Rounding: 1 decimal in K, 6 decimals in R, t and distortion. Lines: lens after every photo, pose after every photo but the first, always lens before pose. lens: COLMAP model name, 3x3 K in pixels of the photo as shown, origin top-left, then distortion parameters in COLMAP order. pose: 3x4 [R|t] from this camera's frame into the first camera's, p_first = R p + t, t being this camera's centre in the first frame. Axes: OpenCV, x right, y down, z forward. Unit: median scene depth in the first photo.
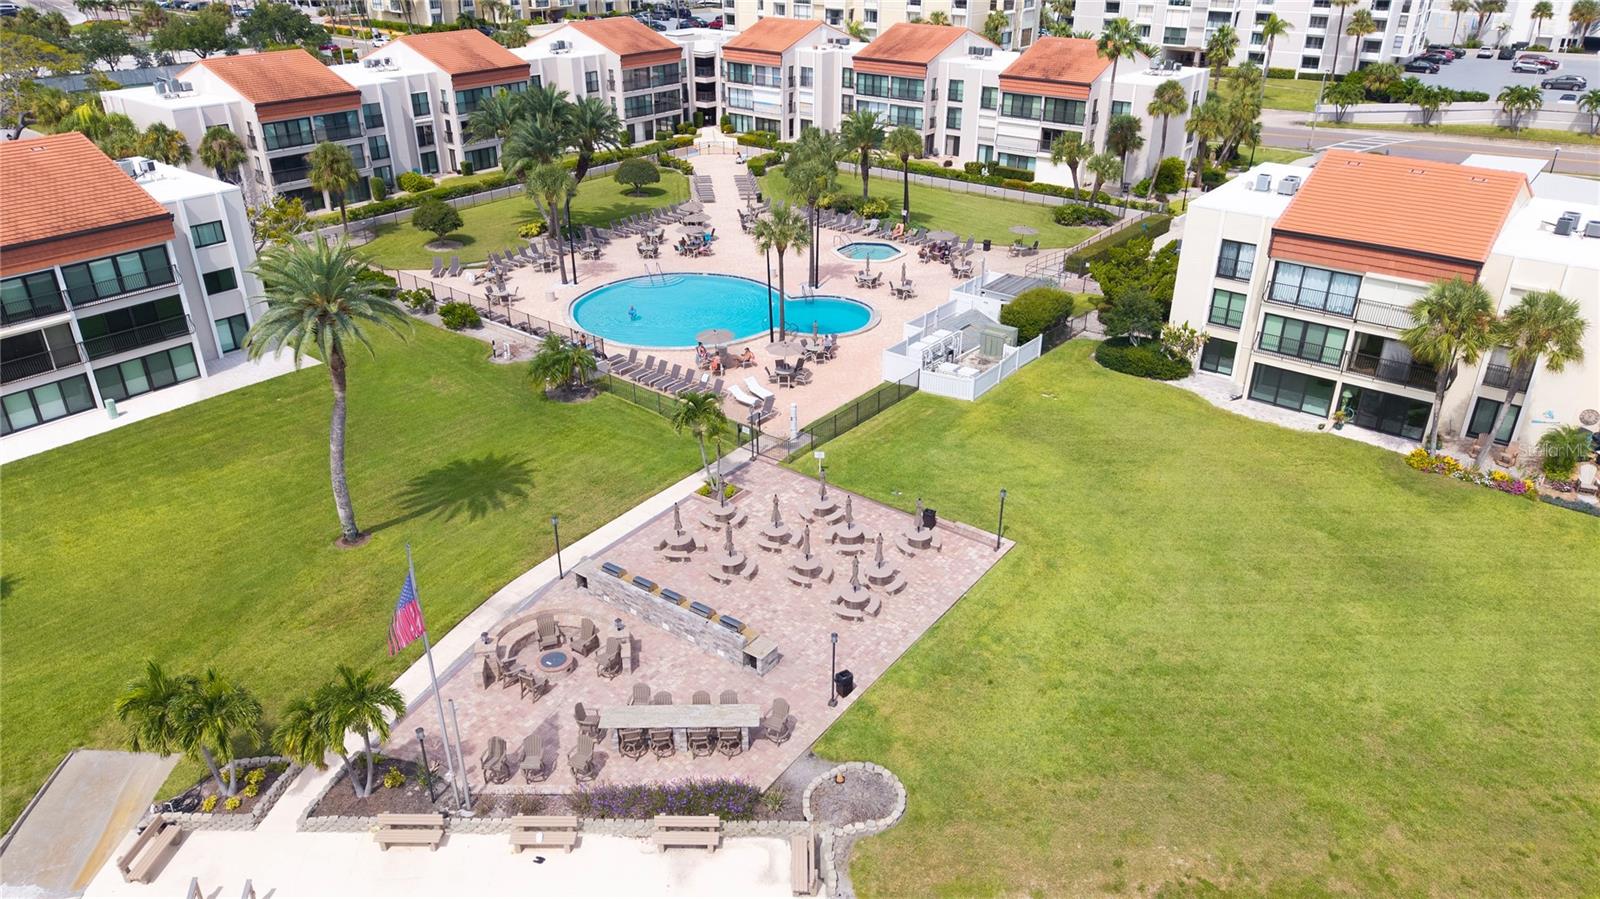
lens RADIAL K [[1077.1, 0, 800.0], [0, 1077.1, 449.5], [0, 0, 1]] dist [0.029767, -0.001861]
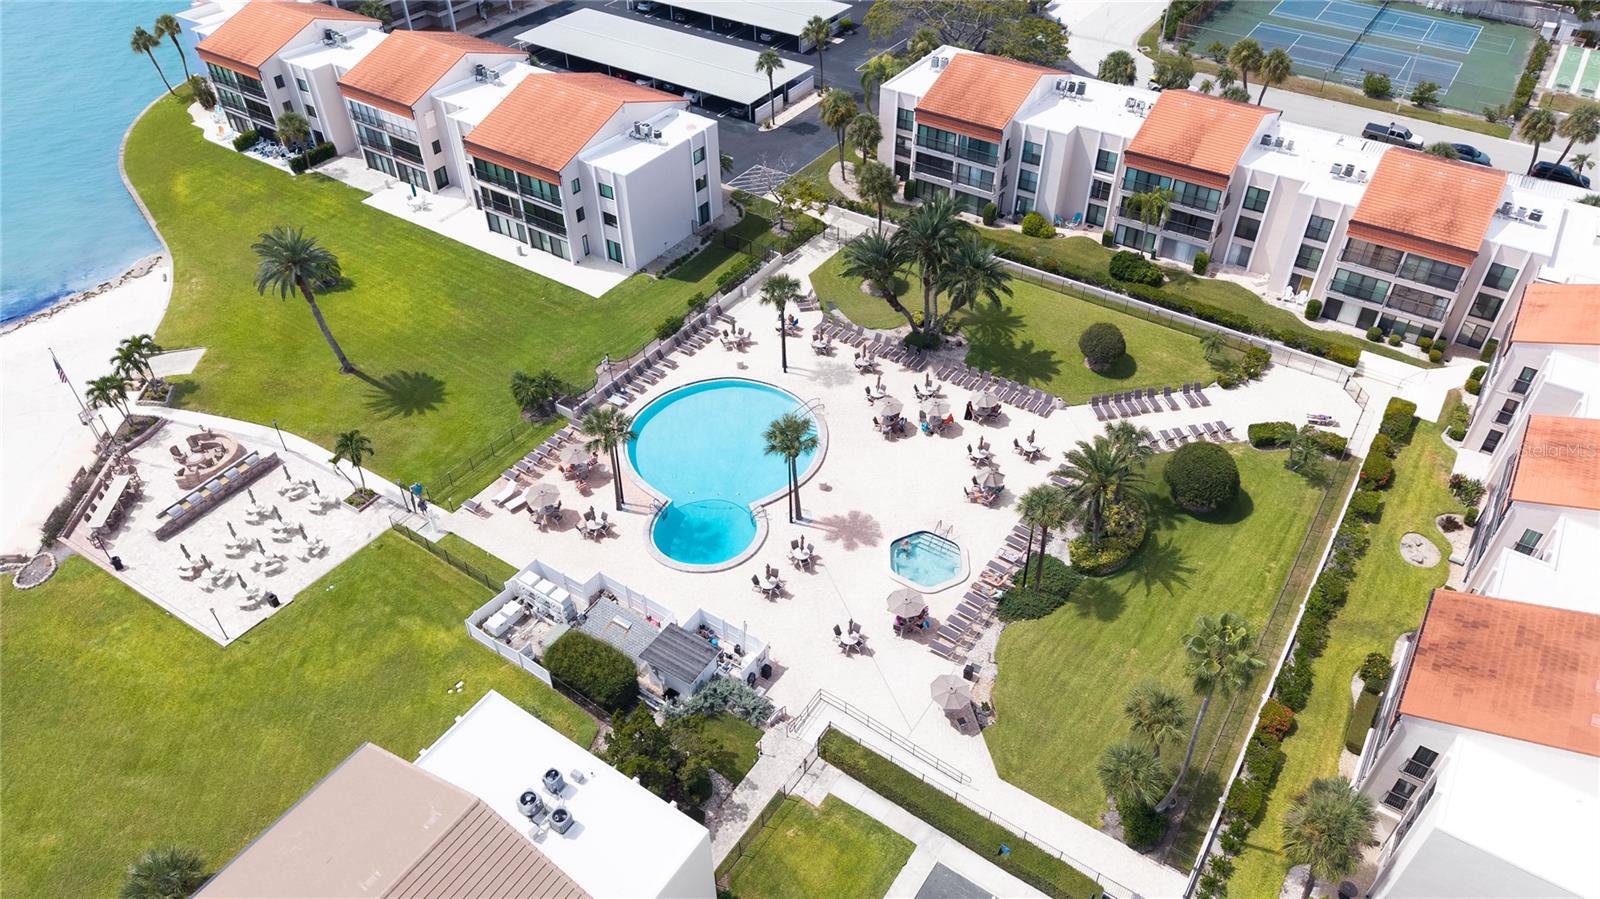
lens RADIAL K [[1077.1, 0, 800.0], [0, 1077.1, 449.5], [0, 0, 1]] dist [0.029767, -0.001861]
pose [[0.064159, 0.652298, -0.755242, 0.885345], [-0.442228, 0.697020, 0.564445, -0.943948], [0.894605, 0.297775, 0.333184, 0.855583]]
